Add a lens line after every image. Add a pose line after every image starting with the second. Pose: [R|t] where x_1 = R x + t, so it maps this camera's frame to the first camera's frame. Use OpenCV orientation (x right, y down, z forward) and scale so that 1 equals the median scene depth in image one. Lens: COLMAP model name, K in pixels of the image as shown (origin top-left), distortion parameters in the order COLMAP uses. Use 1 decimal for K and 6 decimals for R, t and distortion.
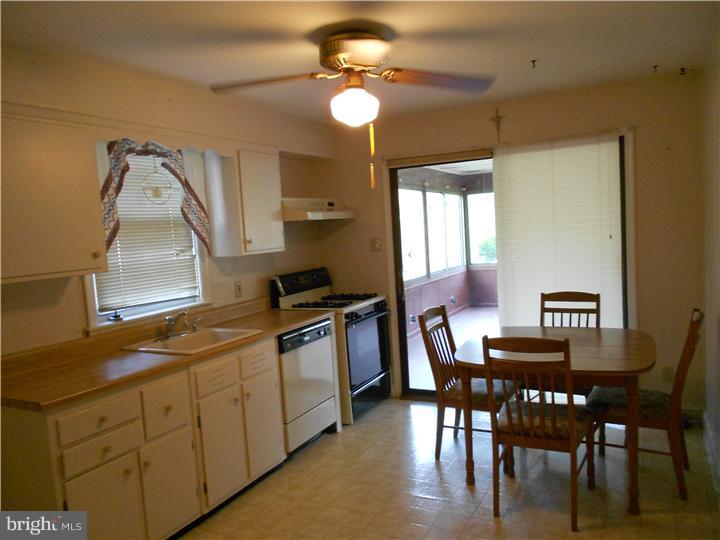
lens RADIAL K [[553.2, 0, 362.8], [0, 553.2, 277.3], [0, 0, 1]] dist [-0.002466, 0.000145]
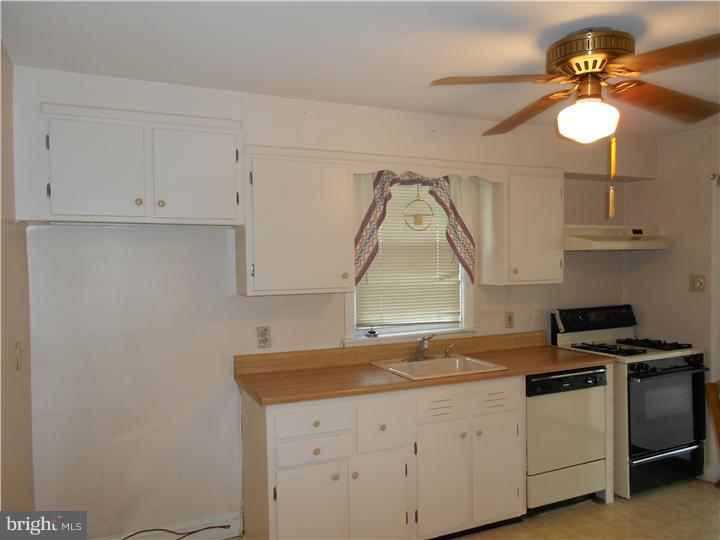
lens RADIAL K [[553.2, 0, 362.8], [0, 553.2, 277.3], [0, 0, 1]] dist [-0.002466, 0.000145]
pose [[0.786559, 0.067425, -0.613823, 0.179015], [-0.090062, 0.995918, -0.006011, -0.026019], [0.610912, 0.060010, 0.789421, 0.106368]]
